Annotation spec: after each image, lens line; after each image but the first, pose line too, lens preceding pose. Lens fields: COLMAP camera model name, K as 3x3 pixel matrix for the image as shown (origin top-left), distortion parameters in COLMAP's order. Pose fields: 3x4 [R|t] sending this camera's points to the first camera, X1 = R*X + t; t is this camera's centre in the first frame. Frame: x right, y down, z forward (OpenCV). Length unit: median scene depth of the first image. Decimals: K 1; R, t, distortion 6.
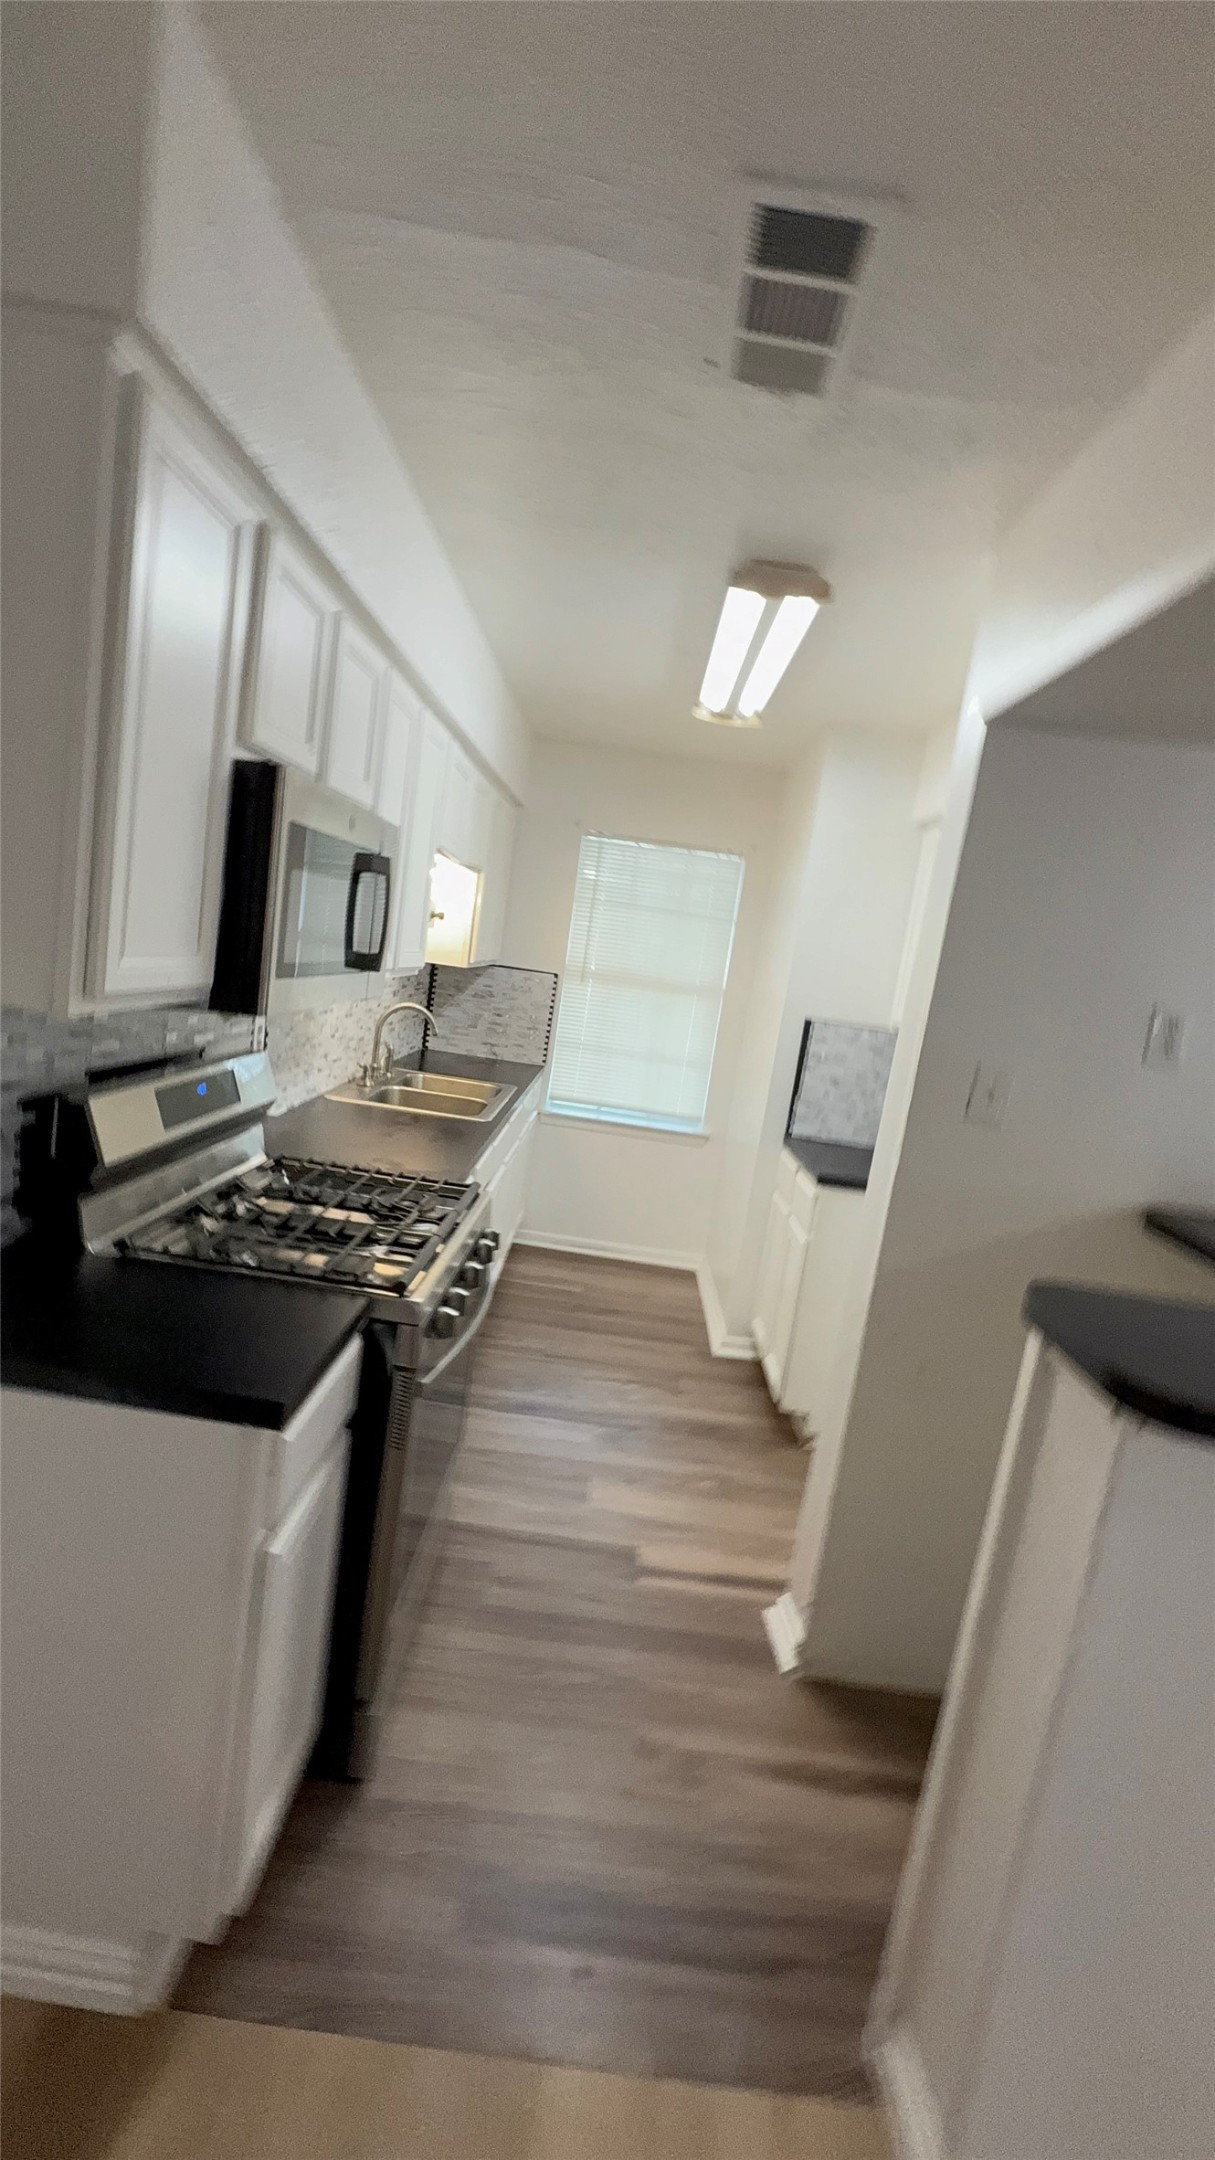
lens RADIAL K [[934.2, 0, 607.5], [0, 934.2, 1080.0], [0, 0, 1]] dist [-0.007187, 0.000188]
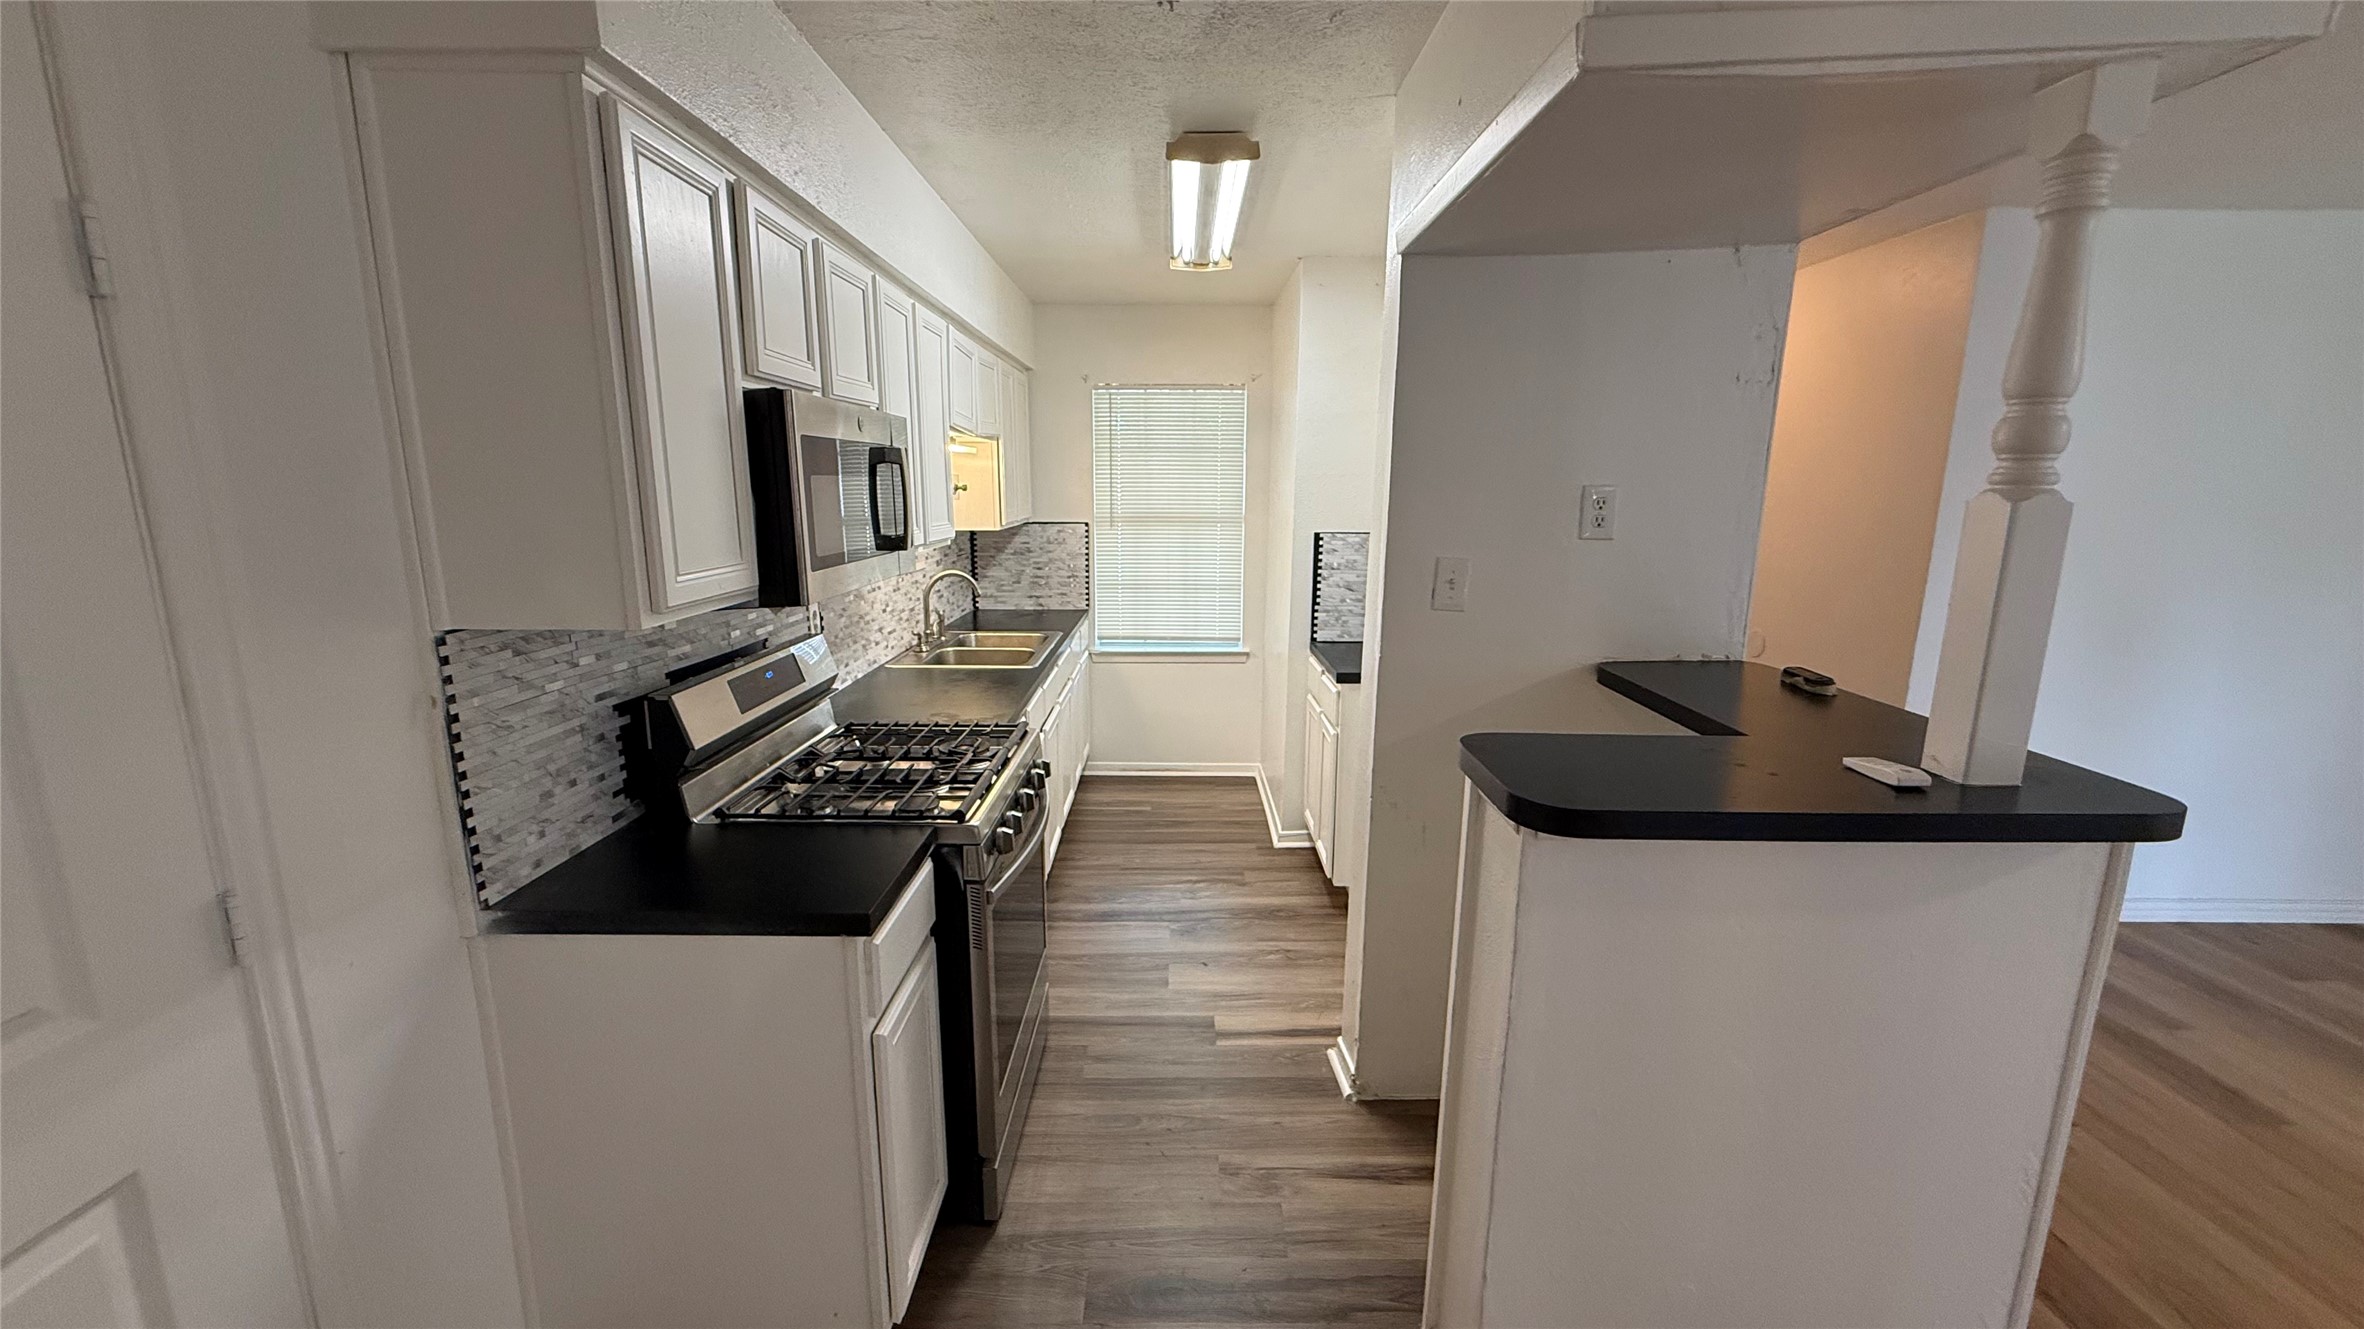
lens RADIAL K [[920.2, 0, 1182.0], [0, 920.2, 664.5], [0, 0, 1]] dist [-0.000983, -0.000205]
pose [[0.989975, -0.141141, -0.005422, 0.070146], [0.141220, 0.988330, 0.057111, 0.004007], [-0.002702, -0.057304, 0.998353, -0.120606]]
